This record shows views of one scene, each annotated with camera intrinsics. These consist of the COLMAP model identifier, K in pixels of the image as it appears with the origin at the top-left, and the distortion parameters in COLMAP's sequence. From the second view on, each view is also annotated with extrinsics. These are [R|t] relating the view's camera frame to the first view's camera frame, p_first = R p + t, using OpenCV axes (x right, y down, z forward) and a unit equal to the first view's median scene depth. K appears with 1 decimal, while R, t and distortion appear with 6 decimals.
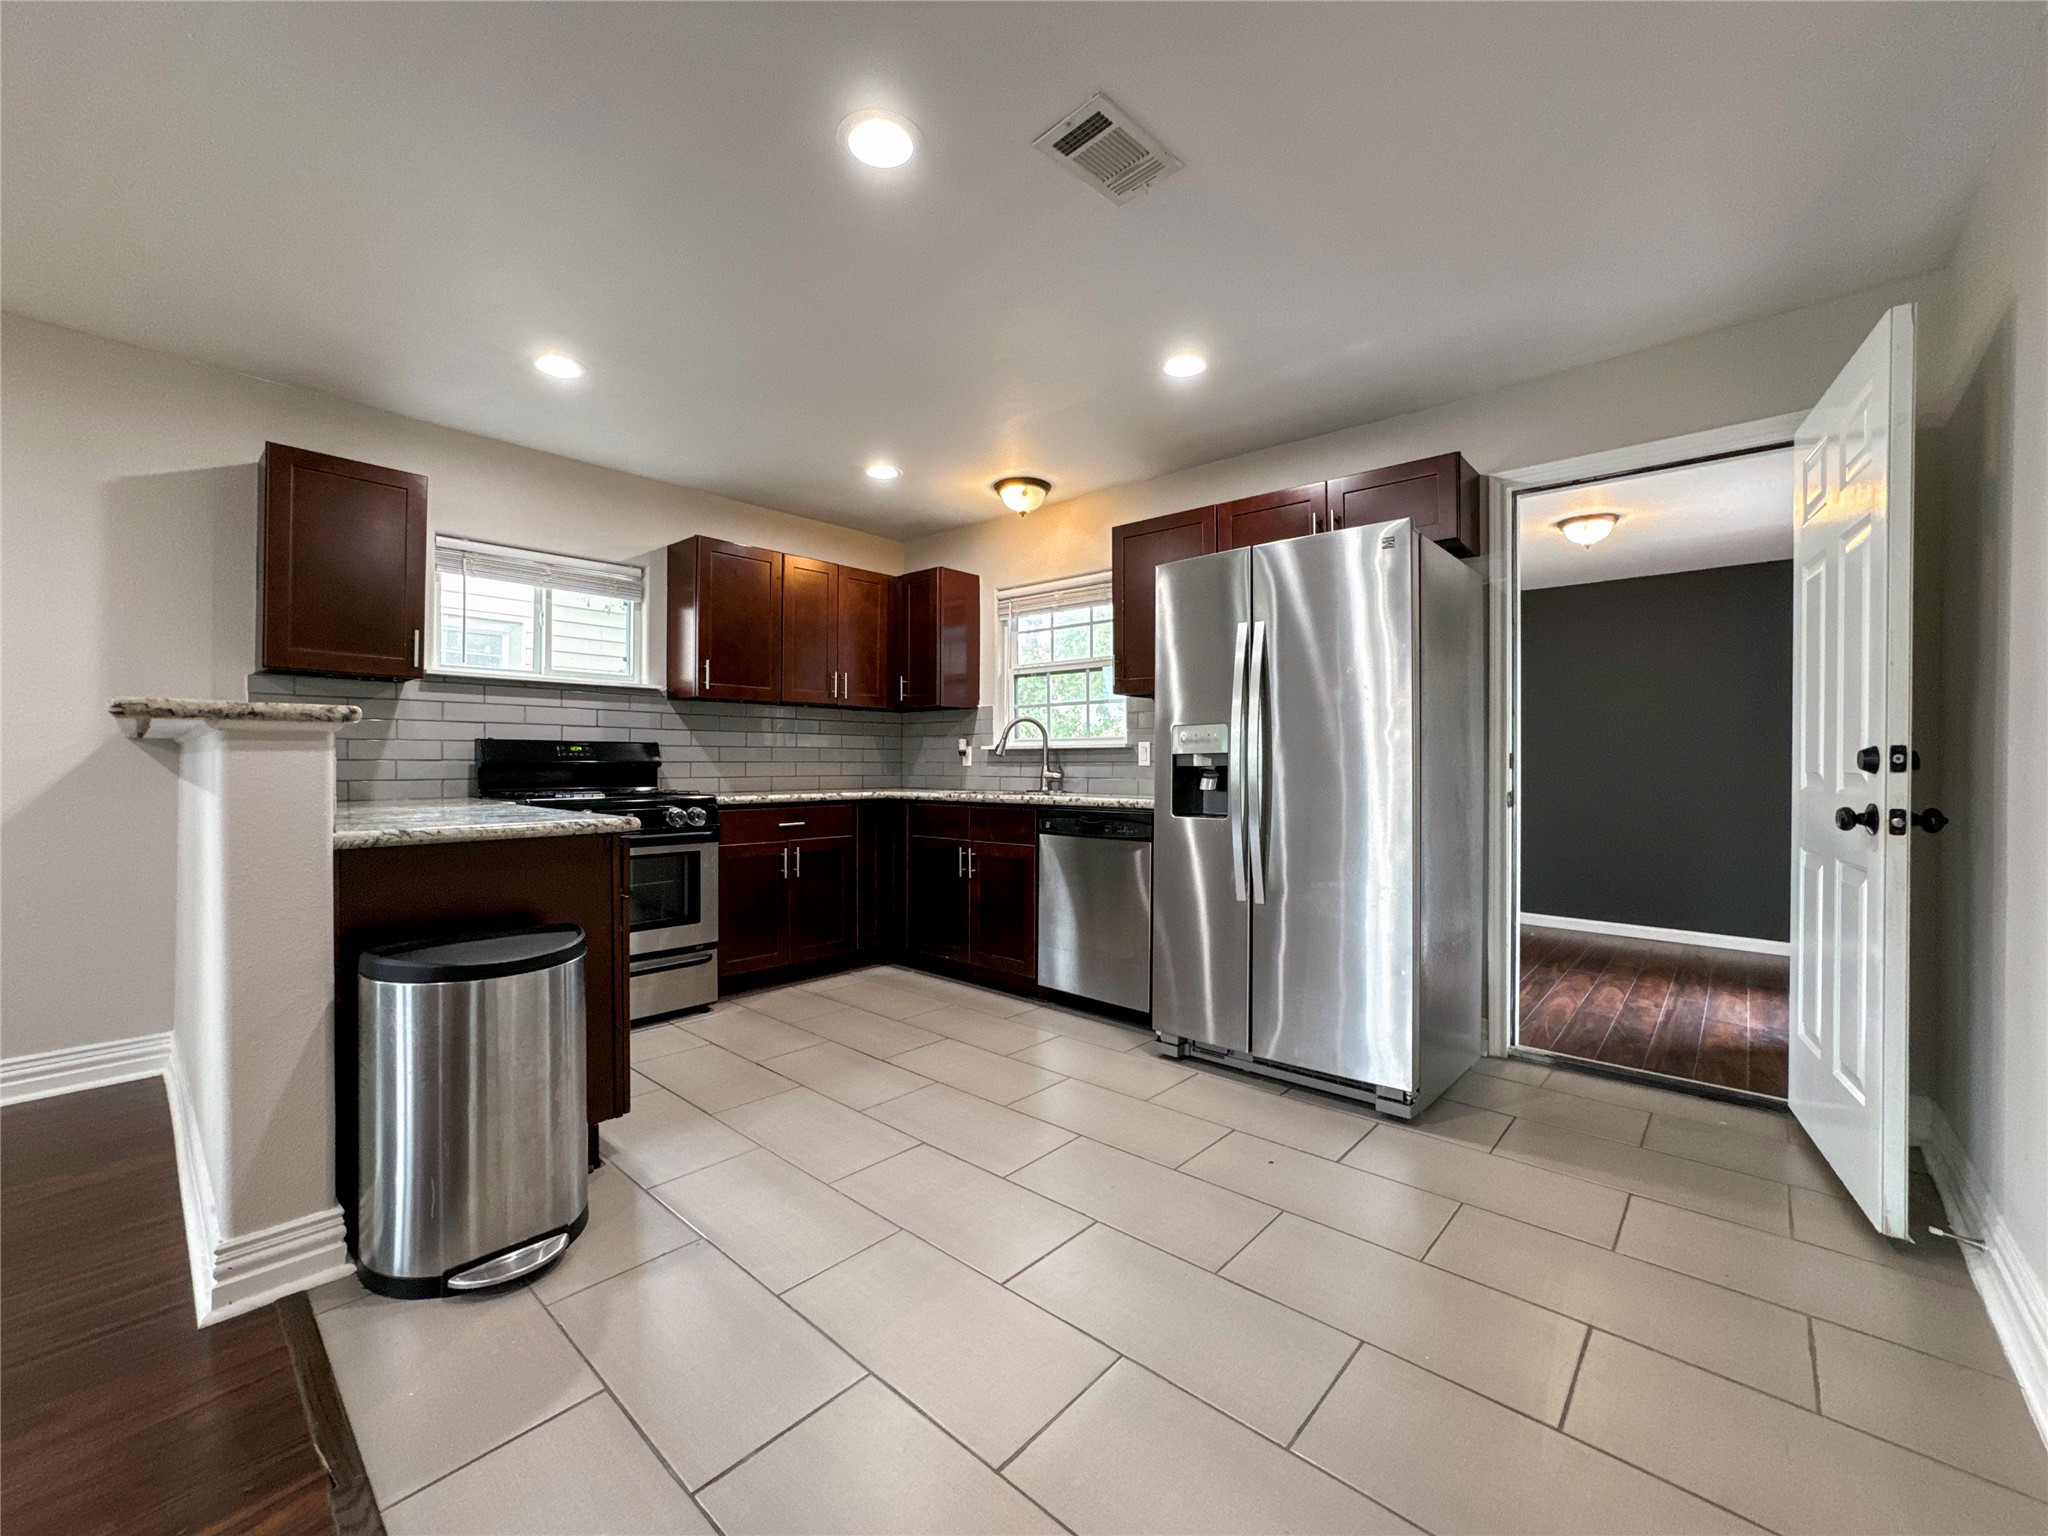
lens RADIAL K [[844.0, 0, 989.2], [0, 844.0, 777.1], [0, 0, 1]] dist [-0.021964, 0.011690]
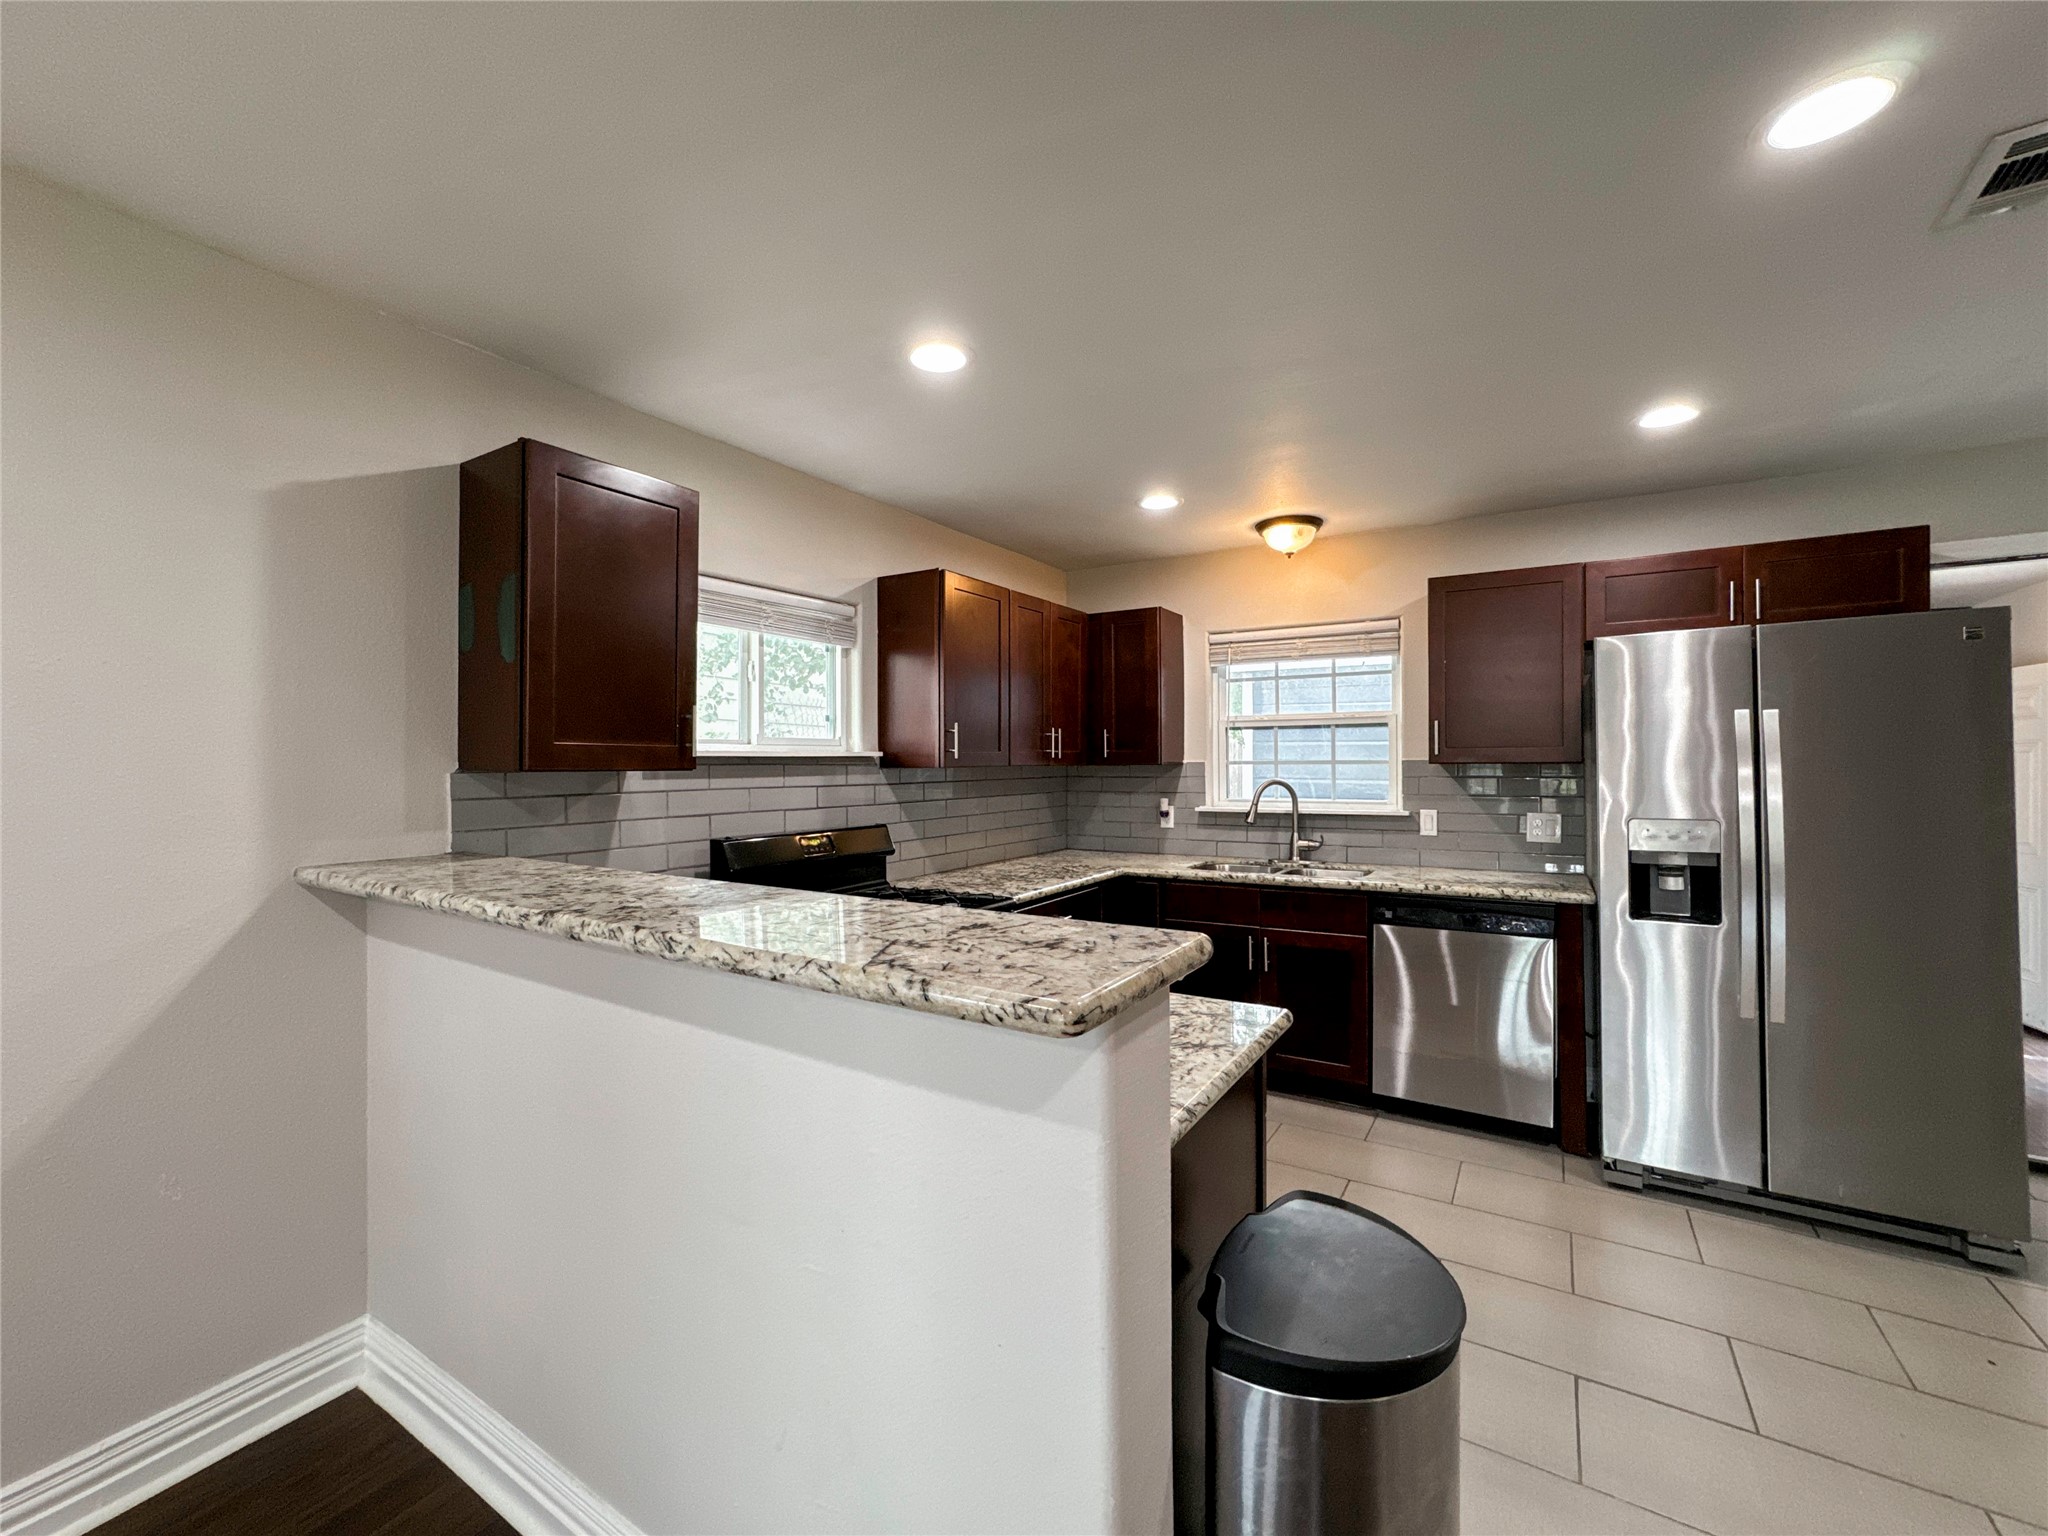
lens RADIAL K [[844.0, 0, 1011.8], [0, 844.0, 781.7], [0, 0, 1]] dist [-0.021964, 0.011690]
pose [[0.981133, -0.018073, 0.192488, -0.431740], [0.017407, 0.999835, 0.005154, -0.083770], [-0.192550, -0.001706, 0.981286, 0.188499]]
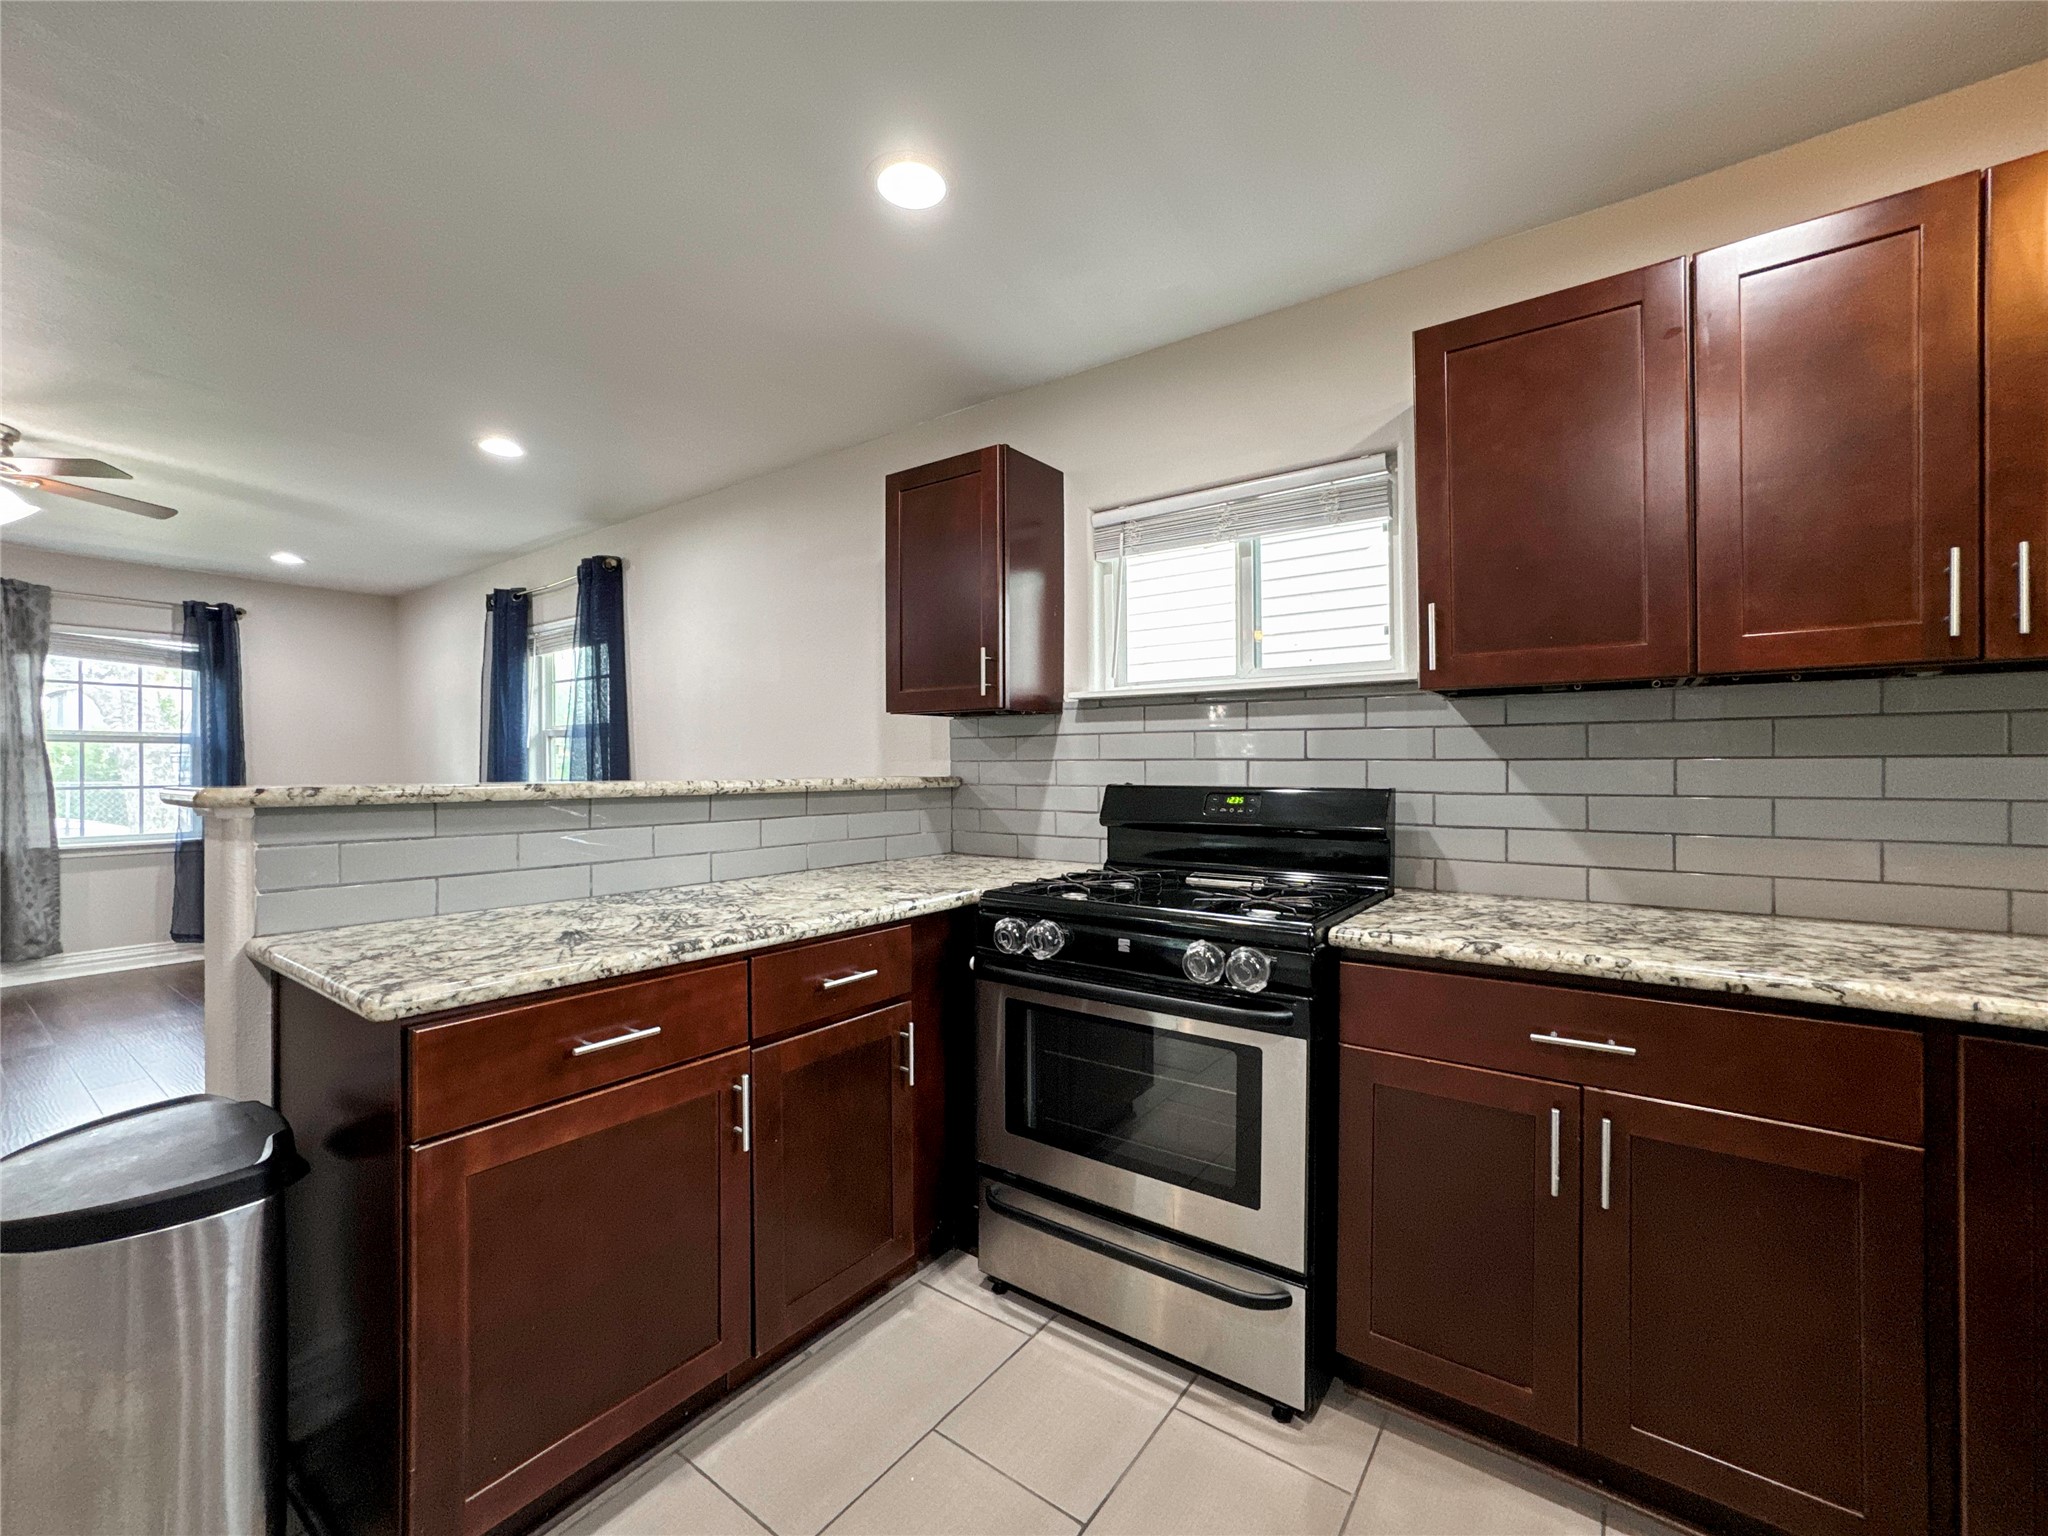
lens RADIAL K [[844.0, 0, 1025.6], [0, 844.0, 775.4], [0, 0, 1]] dist [-0.021964, 0.011690]
pose [[0.143009, 0.004134, -0.989713, 0.060865], [-0.016667, 0.999860, 0.001768, -0.046429], [0.989581, 0.016243, 0.143057, 0.719429]]
